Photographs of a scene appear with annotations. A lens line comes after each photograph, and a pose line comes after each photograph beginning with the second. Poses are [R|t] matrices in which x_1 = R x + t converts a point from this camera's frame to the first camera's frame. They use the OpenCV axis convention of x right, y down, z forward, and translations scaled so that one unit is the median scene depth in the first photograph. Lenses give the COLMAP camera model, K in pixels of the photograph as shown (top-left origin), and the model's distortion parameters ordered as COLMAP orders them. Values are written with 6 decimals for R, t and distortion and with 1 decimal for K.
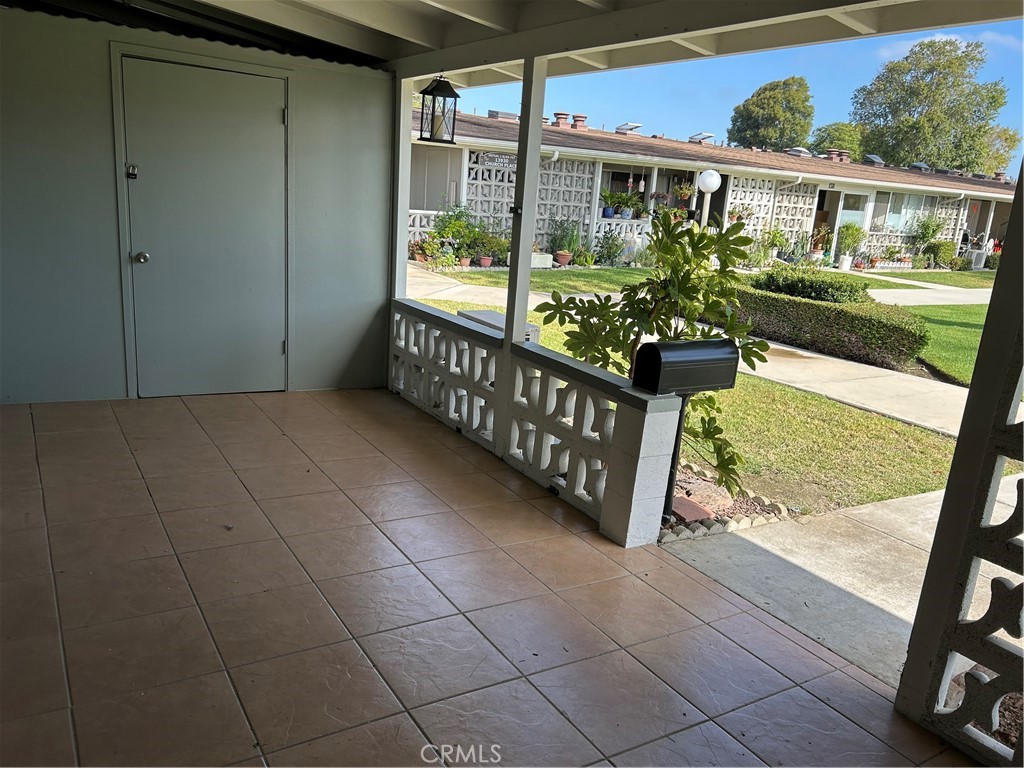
lens RADIAL K [[791.1, 0, 512.0], [0, 791.1, 384.0], [0, 0, 1]] dist [0.049258, -0.000655]
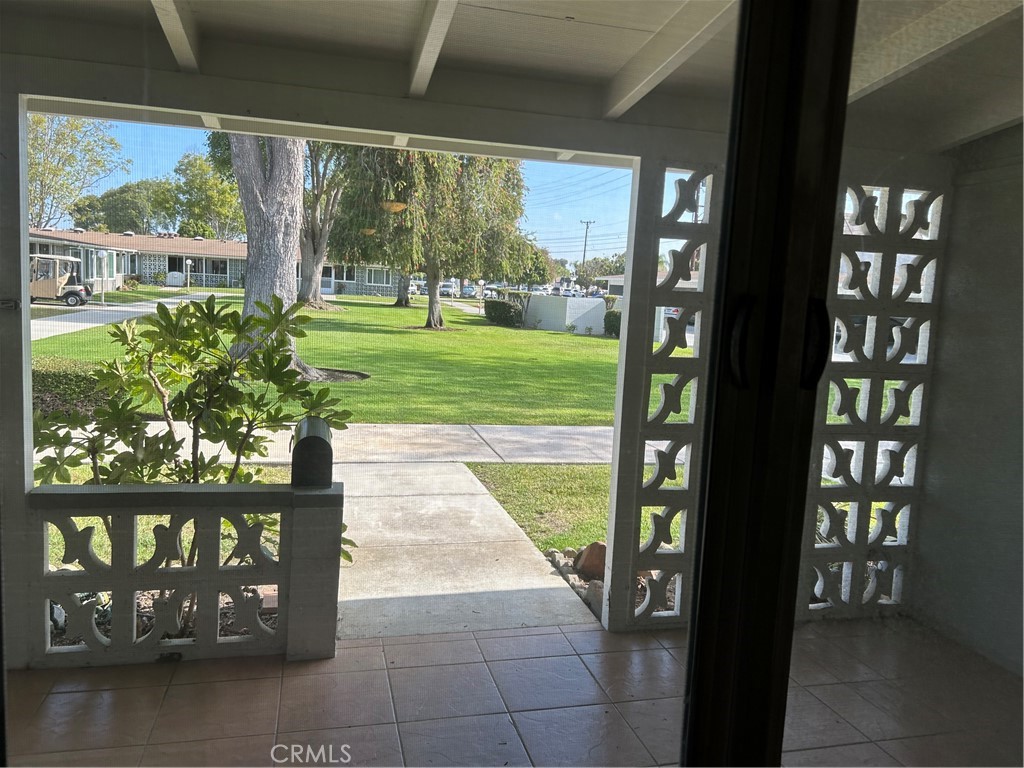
lens RADIAL K [[778.0, 0, 514.6], [0, 778.0, 360.5], [0, 0, 1]] dist [0.044563, -0.000600]
pose [[0.309190, -0.151825, 0.938803, -0.563000], [0.201948, 0.975142, 0.091192, -0.162123], [-0.929311, 0.161394, 0.332165, 0.416033]]
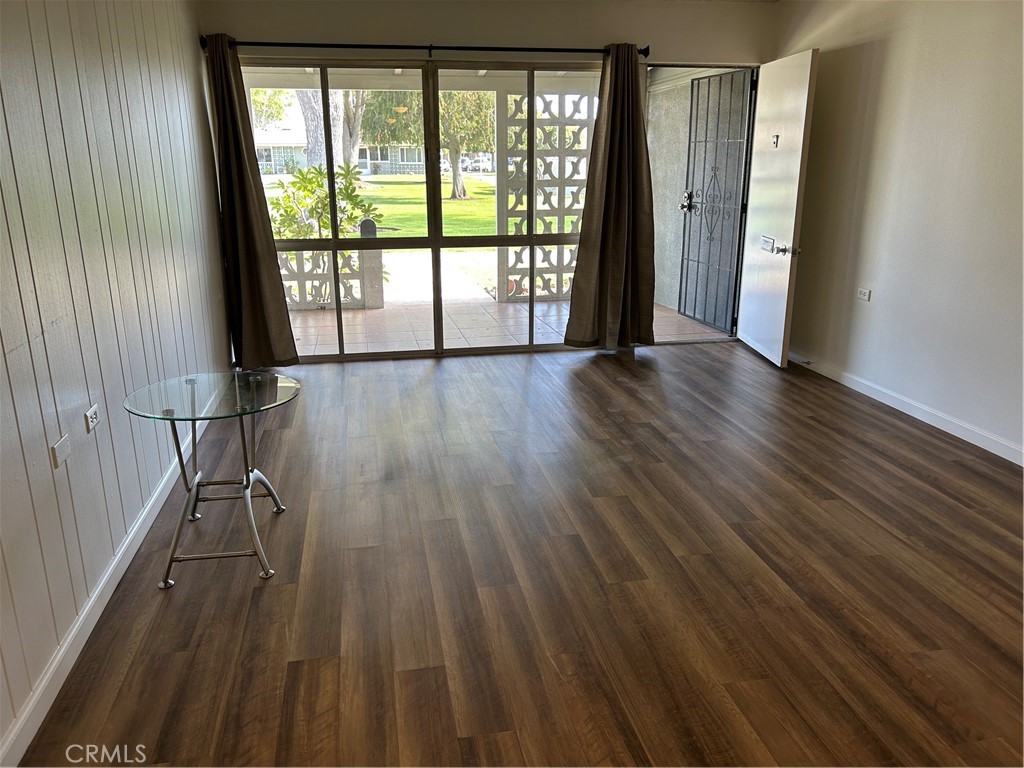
lens RADIAL K [[791.1, 0, 512.0], [0, 791.1, 384.0], [0, 0, 1]] dist [0.049258, -0.000655]
pose [[0.356923, -0.331740, 0.873244, -1.771378], [0.258712, 0.933355, 0.248831, -0.063175], [-0.897593, 0.137105, 0.418961, -0.298310]]
